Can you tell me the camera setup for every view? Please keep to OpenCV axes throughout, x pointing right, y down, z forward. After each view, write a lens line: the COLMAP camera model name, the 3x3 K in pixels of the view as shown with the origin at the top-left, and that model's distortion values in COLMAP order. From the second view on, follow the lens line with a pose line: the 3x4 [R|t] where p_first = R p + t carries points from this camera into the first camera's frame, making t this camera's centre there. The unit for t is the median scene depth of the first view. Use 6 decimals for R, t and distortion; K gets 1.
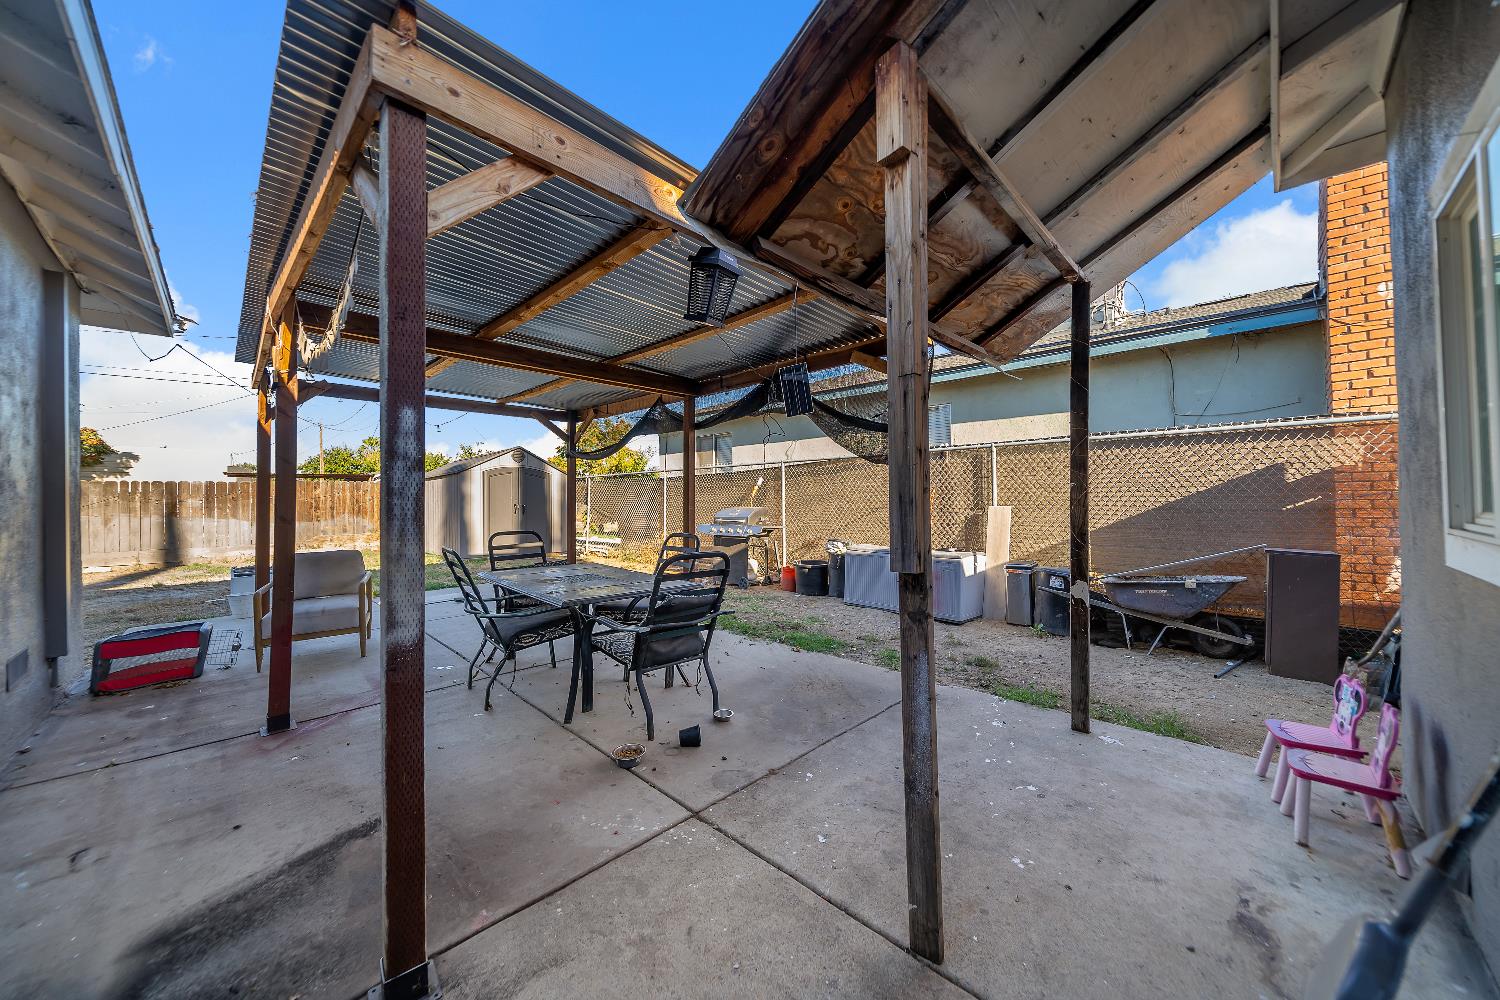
lens RADIAL K [[531.0, 0, 751.0], [0, 531.0, 512.1], [0, 0, 1]] dist [-0.002136, -0.000104]
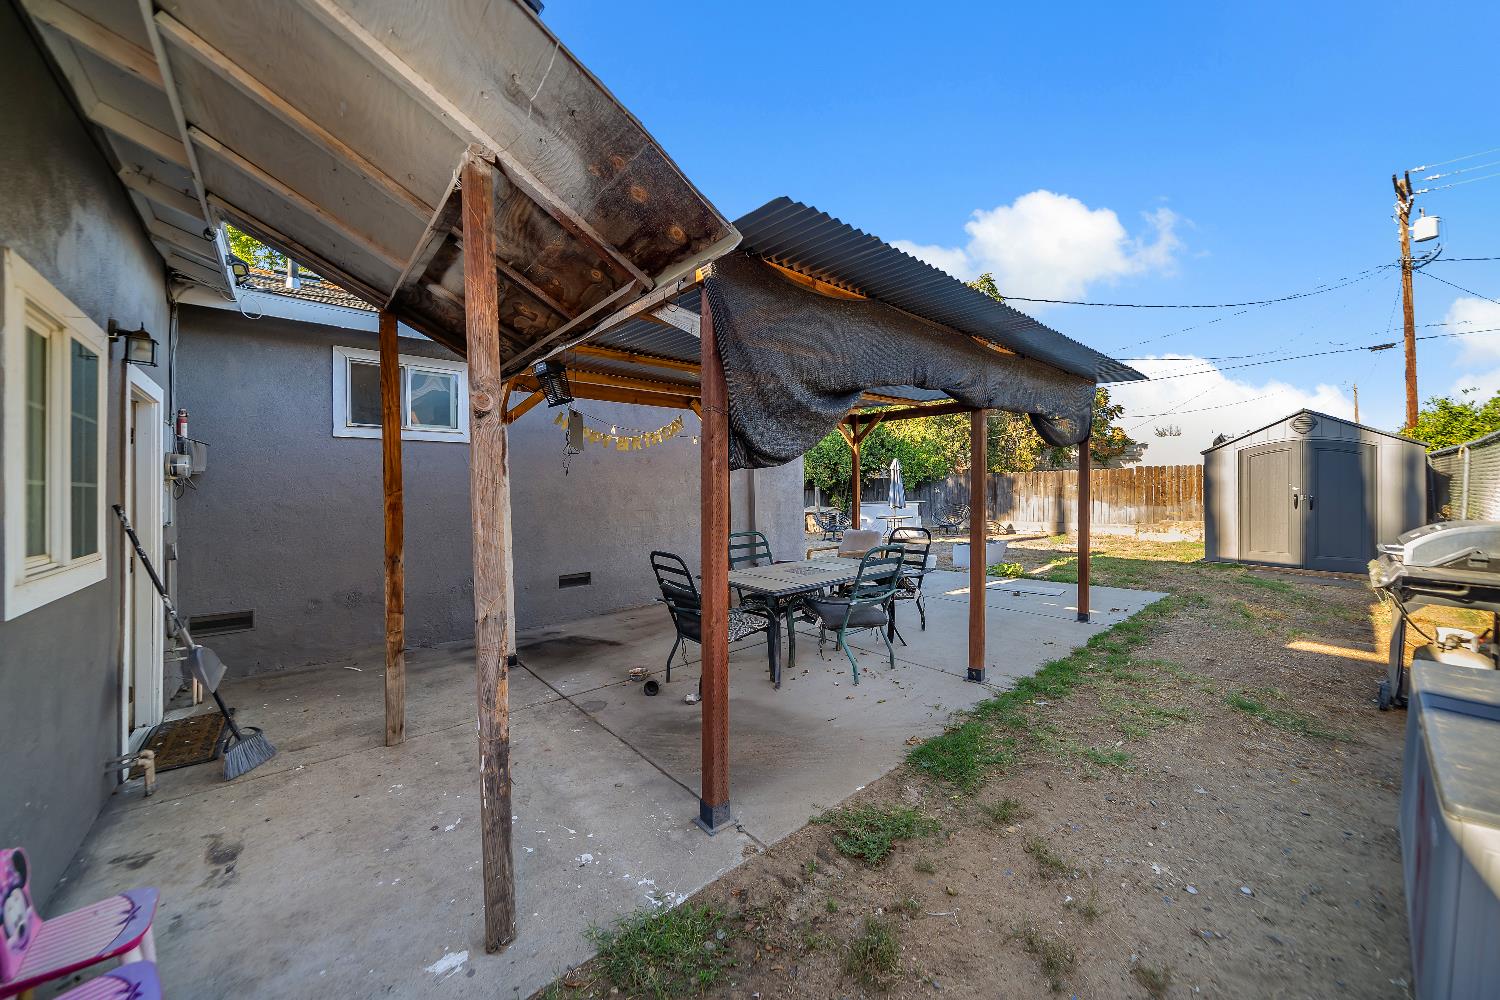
lens RADIAL K [[534.3, 0, 749.4], [0, 534.3, 502.7], [0, 0, 1]] dist [0.001554, 0.000136]
pose [[-0.084619, 0.037086, -0.995723, 0.709078], [-0.006224, 0.999268, 0.037747, -0.058497], [0.996394, 0.009391, -0.084327, 0.800326]]
